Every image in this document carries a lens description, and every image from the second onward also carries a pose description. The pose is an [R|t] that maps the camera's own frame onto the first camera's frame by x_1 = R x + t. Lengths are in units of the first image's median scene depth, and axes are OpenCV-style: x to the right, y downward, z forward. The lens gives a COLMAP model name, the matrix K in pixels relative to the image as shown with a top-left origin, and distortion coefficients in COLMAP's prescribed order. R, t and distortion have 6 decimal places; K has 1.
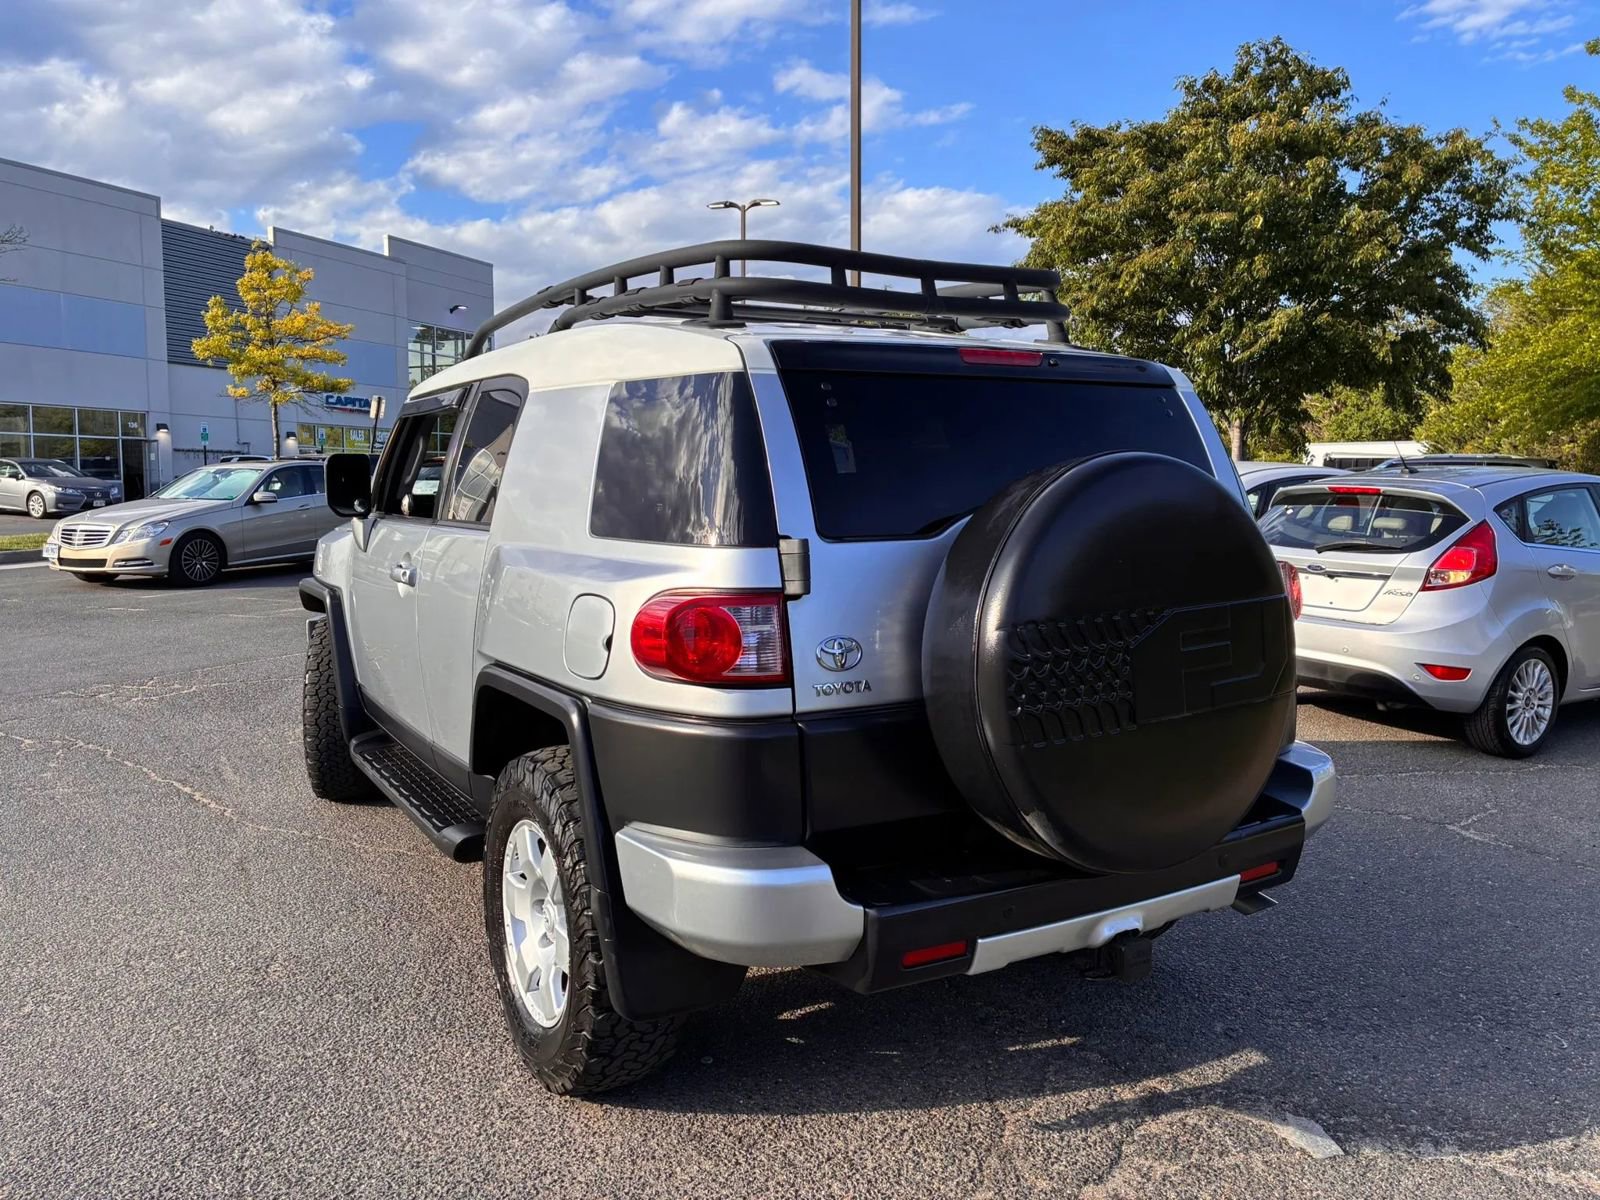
lens RADIAL K [[1204.7, 0, 797.0], [0, 1204.7, 608.2], [0, 0, 1]] dist [0.055660, -0.072630]
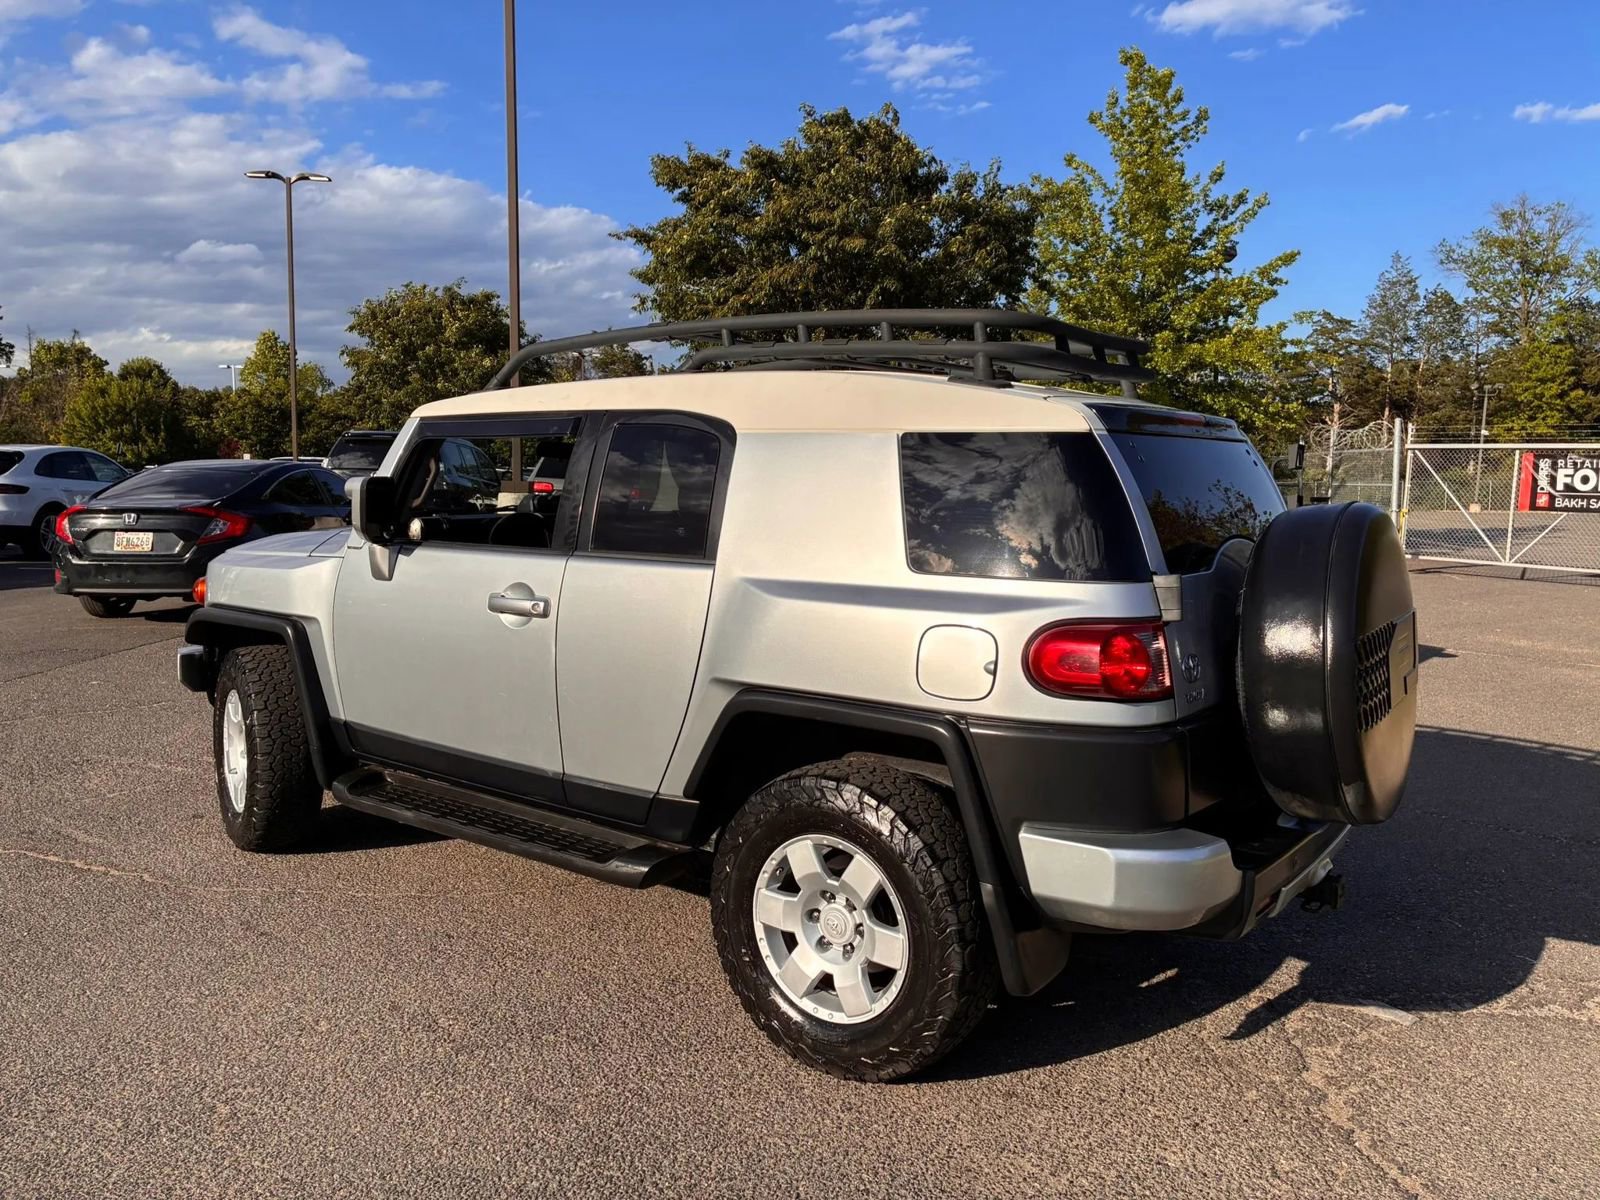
lens RADIAL K [[1204.7, 0, 793.8], [0, 1204.7, 603.5], [0, 0, 1]] dist [0.055660, -0.072630]
pose [[0.926013, -0.031109, 0.376206, -0.646252], [0.031130, 0.999497, 0.006024, -0.038043], [-0.376205, 0.006133, 0.926516, 0.012025]]
